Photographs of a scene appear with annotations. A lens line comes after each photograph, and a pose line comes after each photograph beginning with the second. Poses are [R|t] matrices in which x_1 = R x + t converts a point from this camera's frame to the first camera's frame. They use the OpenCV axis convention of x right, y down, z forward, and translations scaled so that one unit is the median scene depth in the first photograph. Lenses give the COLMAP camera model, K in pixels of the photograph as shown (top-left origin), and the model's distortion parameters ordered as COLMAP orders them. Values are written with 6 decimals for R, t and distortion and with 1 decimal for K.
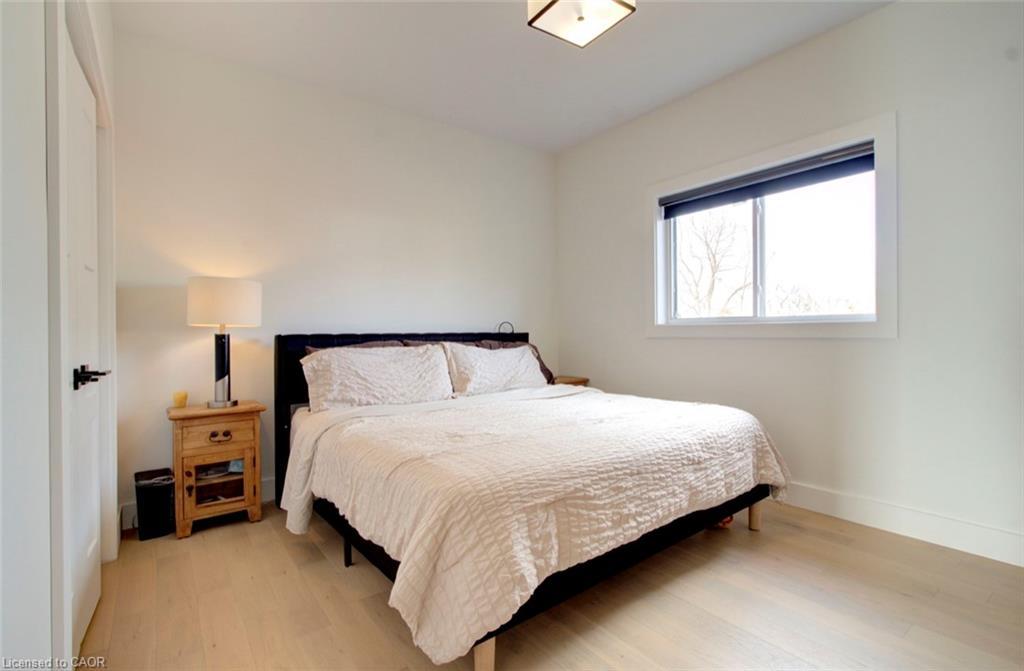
lens RADIAL K [[466.3, 0, 516.4], [0, 466.3, 334.0], [0, 0, 1]] dist [-0.011799, 0.005607]
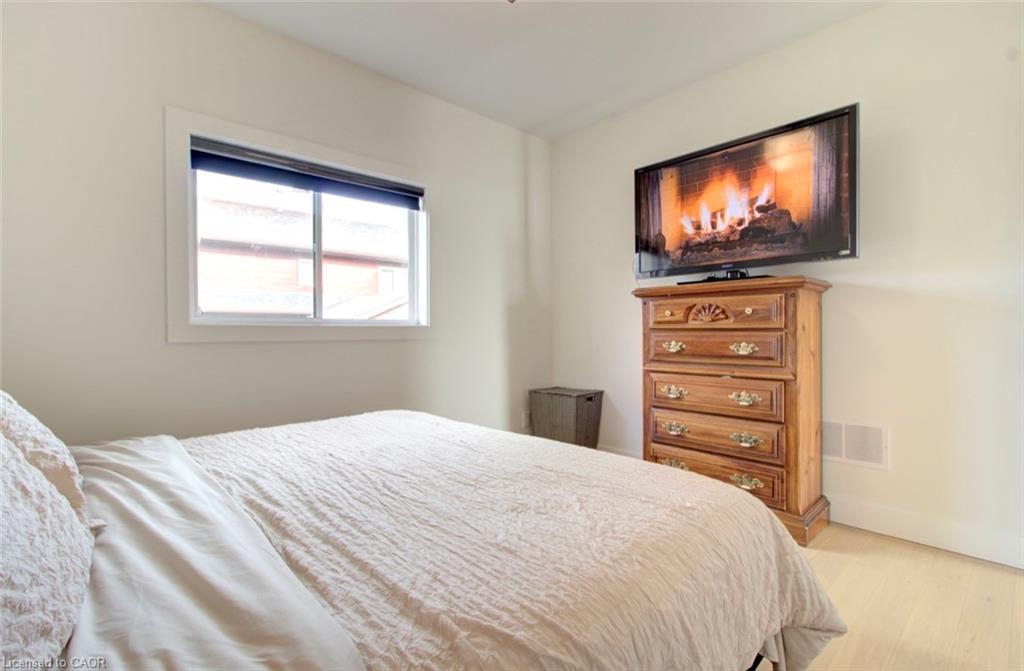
lens RADIAL K [[466.3, 0, 516.4], [0, 466.3, 334.0], [0, 0, 1]] dist [-0.011799, 0.005607]
pose [[-0.092706, 0.004563, 0.995683, -0.453586], [0.006366, 0.999972, -0.003990, 0.002083], [-0.995673, 0.005969, -0.092733, 0.681392]]
